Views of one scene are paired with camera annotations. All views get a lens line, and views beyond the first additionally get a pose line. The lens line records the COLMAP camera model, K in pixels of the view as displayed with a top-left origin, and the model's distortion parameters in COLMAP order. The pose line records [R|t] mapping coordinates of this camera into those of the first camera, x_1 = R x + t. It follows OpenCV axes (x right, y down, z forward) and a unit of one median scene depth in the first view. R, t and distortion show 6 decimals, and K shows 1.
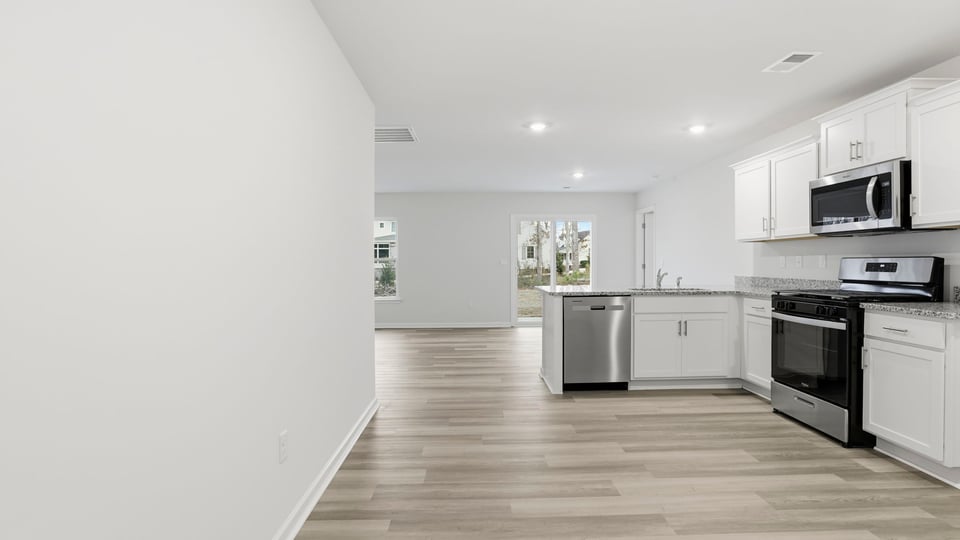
lens RADIAL K [[473.2, 0, 480.0], [0, 473.2, 270.0], [0, 0, 1]] dist [-0.062348, 0.025787]
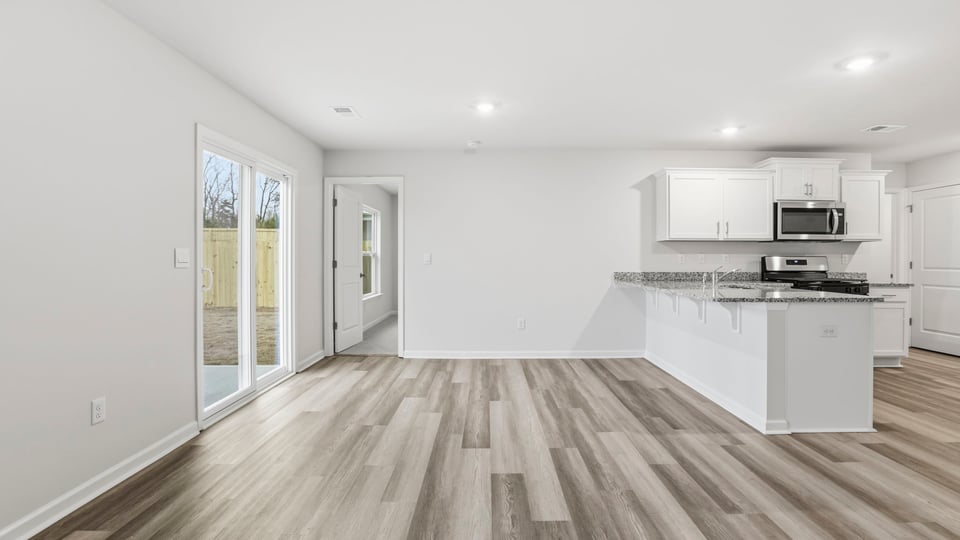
lens RADIAL K [[444.7, 0, 485.3], [0, 444.7, 261.8], [0, 0, 1]] dist [-0.052369, 0.018967]
pose [[0.016976, -0.001133, 0.999855, -0.639006], [0.012830, 0.999917, 0.000915, -0.021631], [-0.999774, 0.012813, 0.016989, 1.885150]]
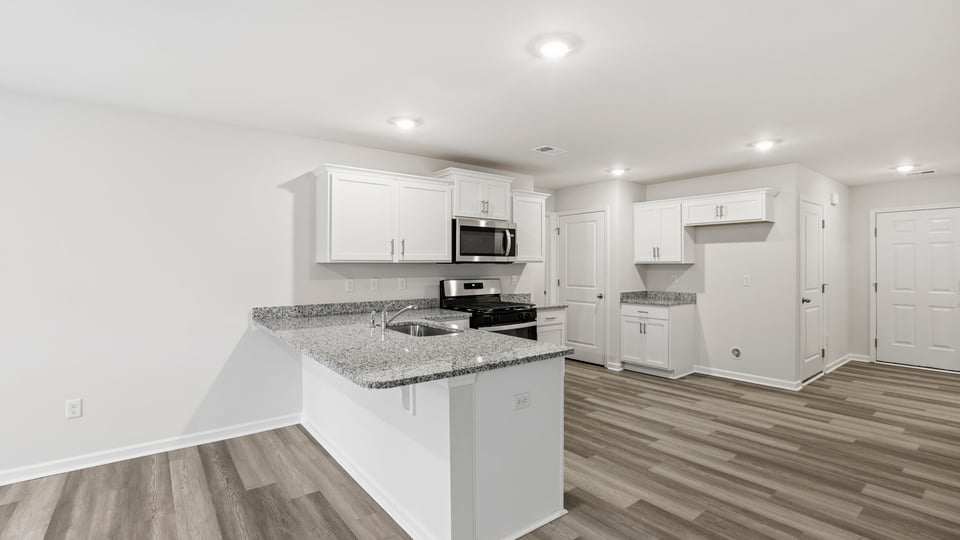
lens RADIAL K [[444.7, 0, 485.3], [0, 444.7, 261.8], [0, 0, 1]] dist [-0.052369, 0.018967]
pose [[-0.605922, 0.008604, 0.795477, -0.277356], [0.014158, 0.999900, -0.000031, -0.076382], [-0.795398, 0.011244, -0.605983, 1.667111]]
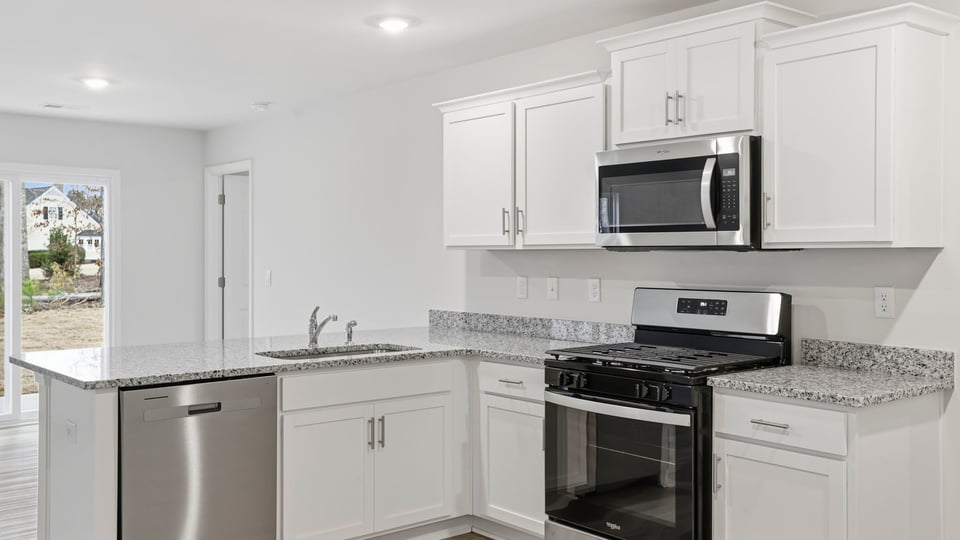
lens RADIAL K [[911.5, 0, 481.4], [0, 911.5, 257.1], [0, 0, 1]] dist [0.008459, 0.001835]
pose [[0.778395, -0.000784, 0.627774, -0.088472], [0.008146, 0.999928, -0.008853, -0.056188], [-0.627722, 0.012005, 0.778345, 0.225958]]
